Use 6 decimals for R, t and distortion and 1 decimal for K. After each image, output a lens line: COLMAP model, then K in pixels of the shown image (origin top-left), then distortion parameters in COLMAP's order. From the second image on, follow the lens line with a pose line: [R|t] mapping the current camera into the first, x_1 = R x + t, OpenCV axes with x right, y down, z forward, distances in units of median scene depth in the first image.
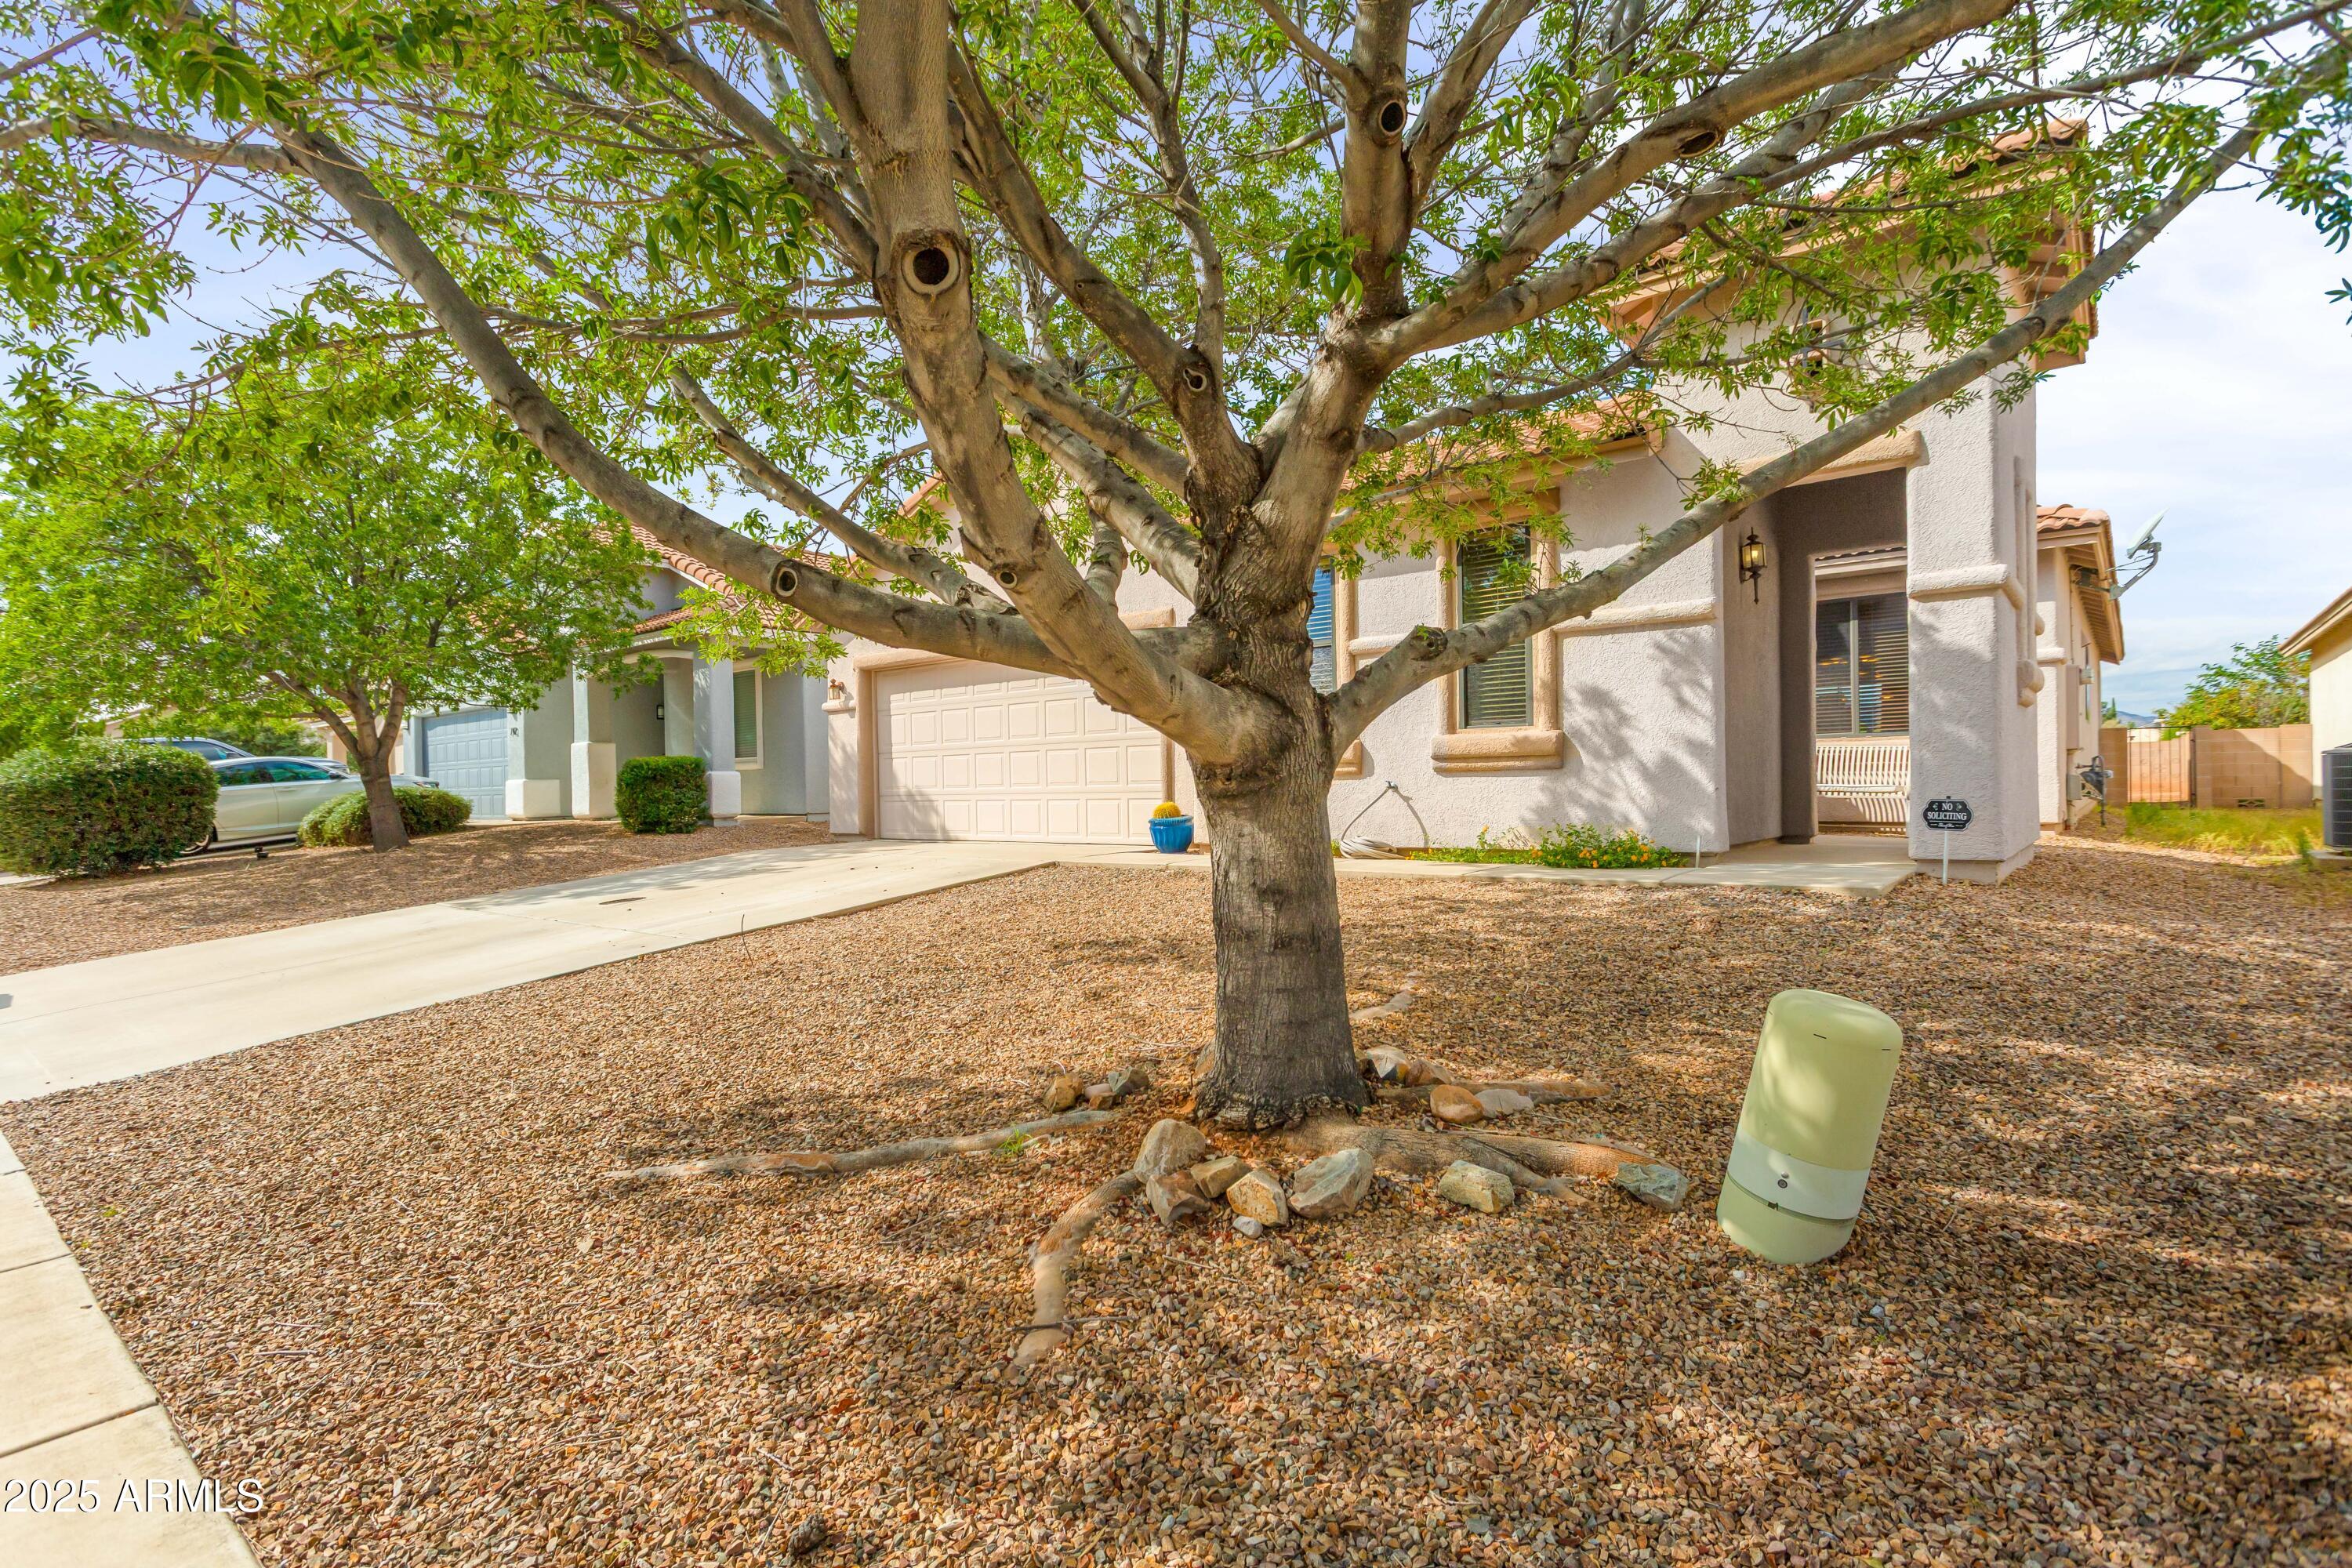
lens RADIAL K [[1140.6, 0, 1176.0], [0, 1140.6, 784.0], [0, 0, 1]] dist [0.003485, 0.000676]
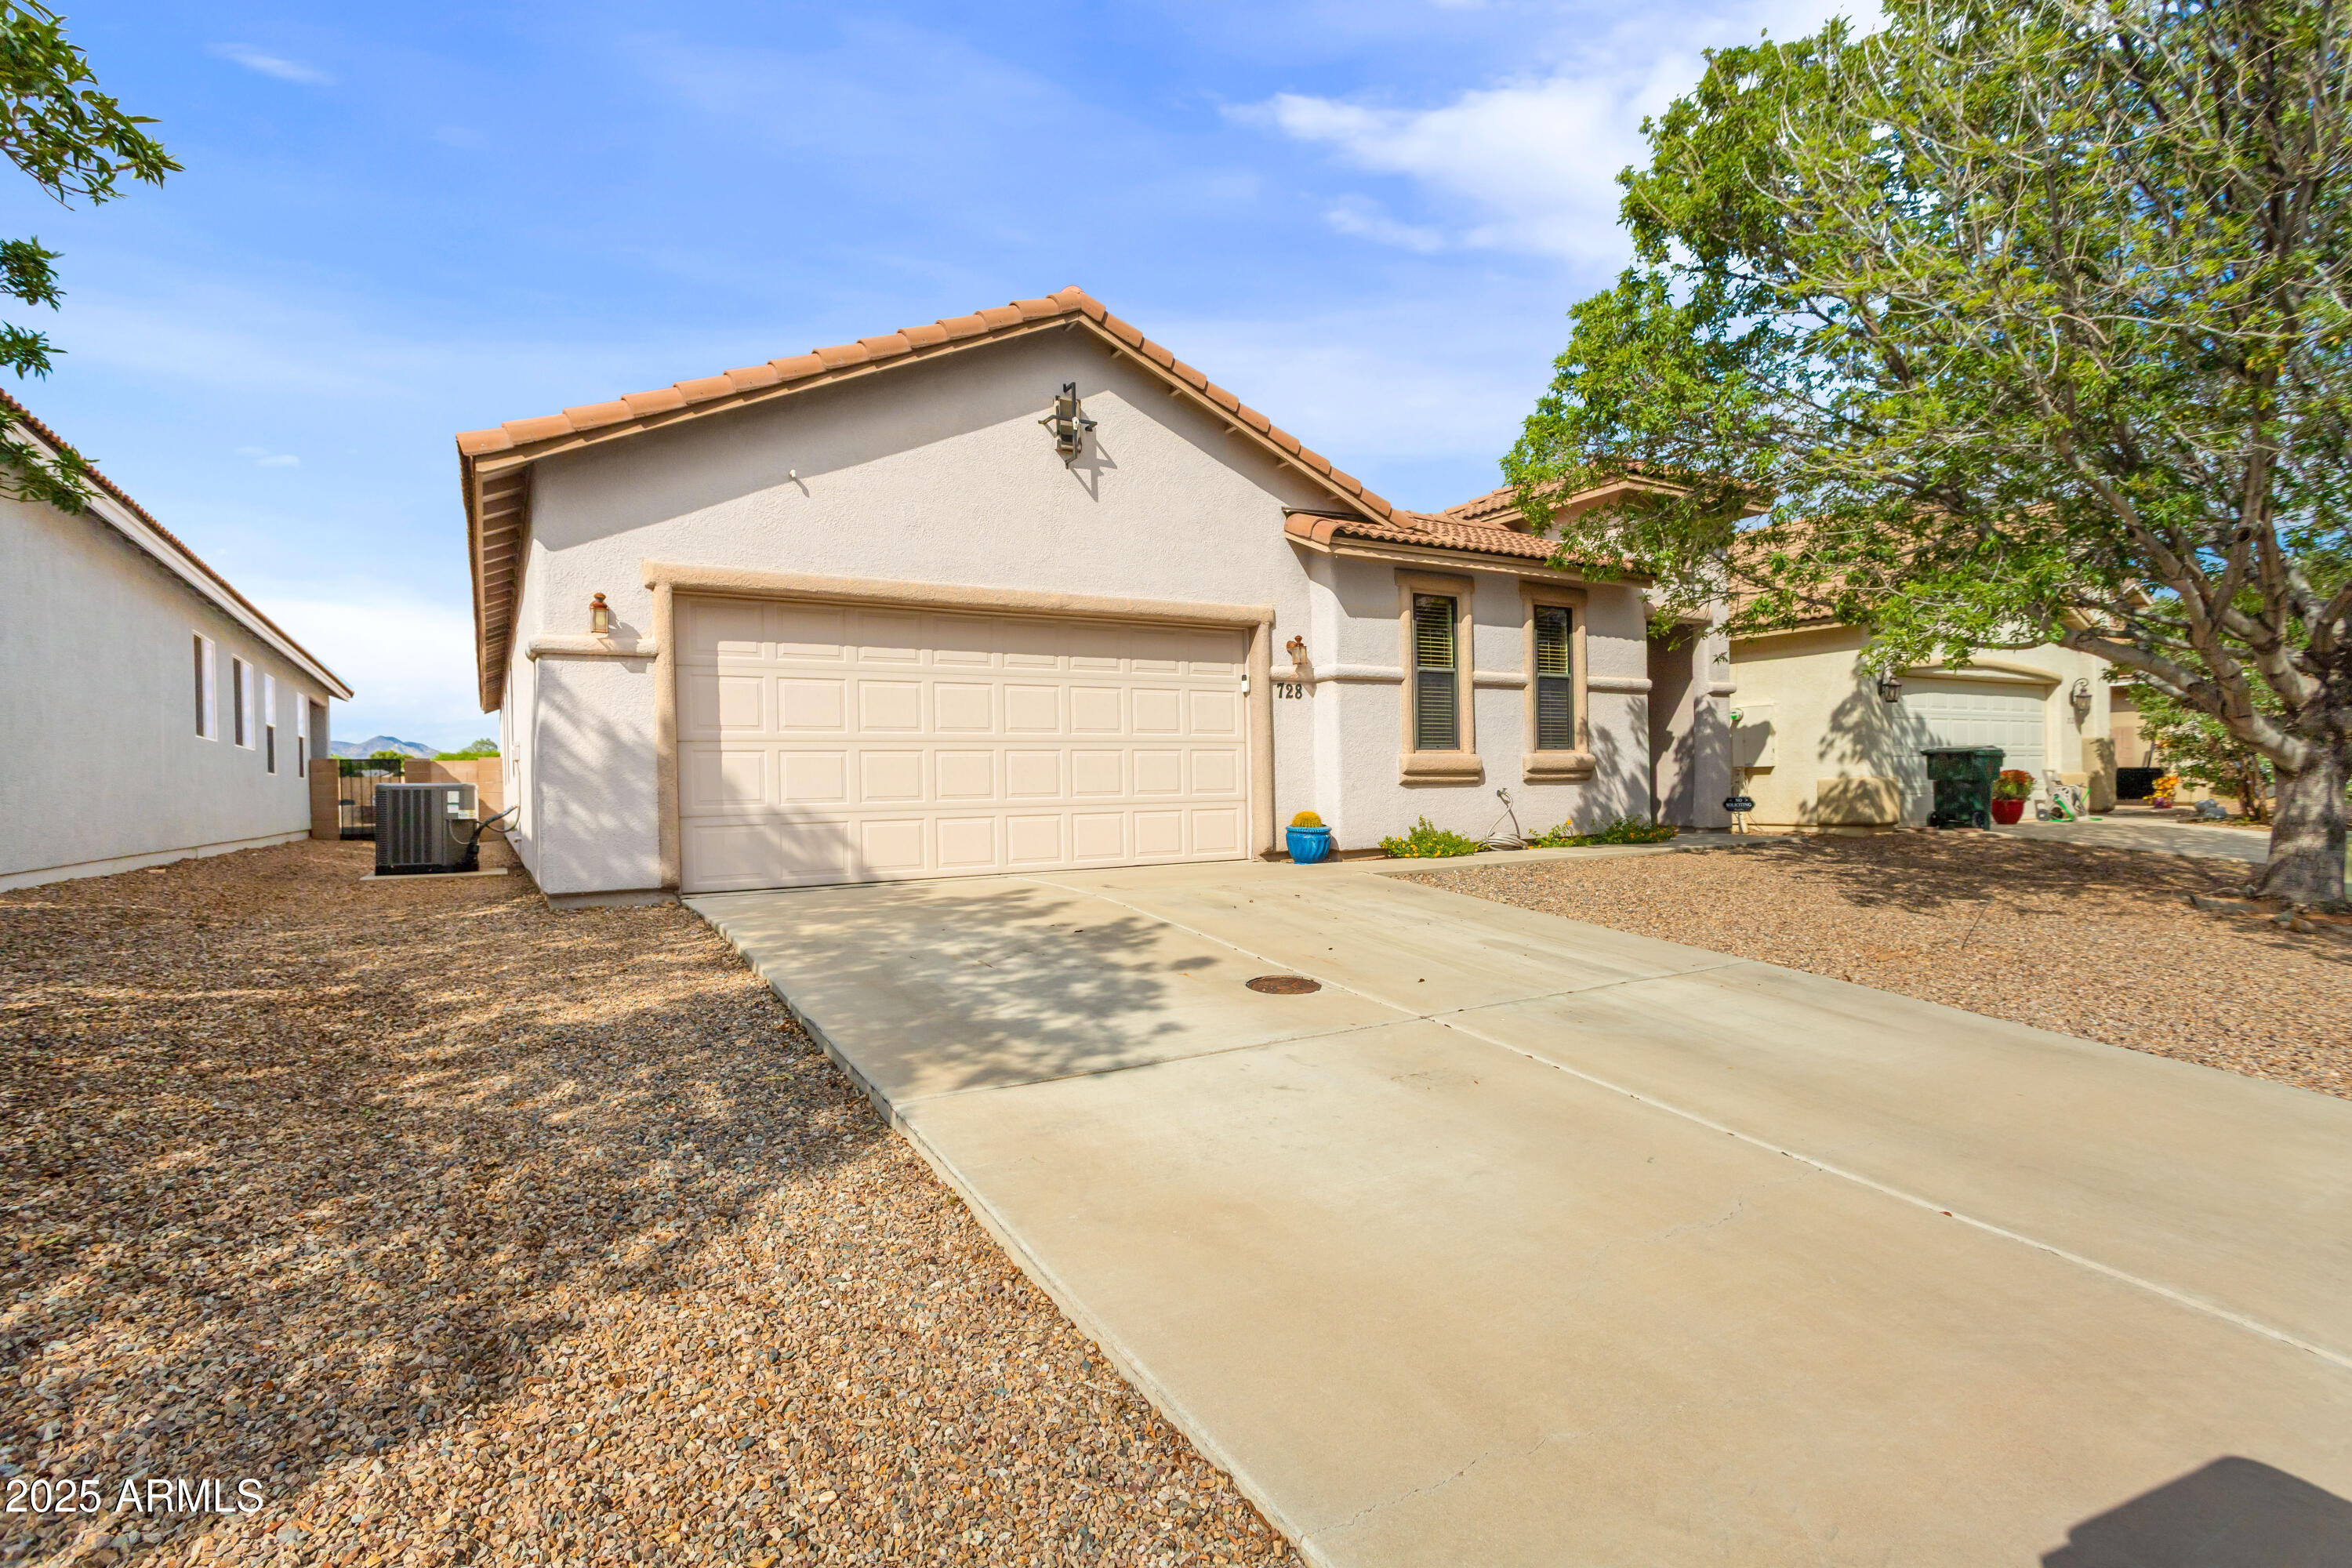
lens RADIAL K [[1140.6, 0, 1176.0], [0, 1140.6, 784.0], [0, 0, 1]] dist [0.003485, 0.000676]
pose [[0.291093, 0.020262, 0.956480, -1.202420], [0.018154, 0.999479, -0.026698, 0.020508], [-0.956522, 0.025136, 0.290574, 1.032936]]
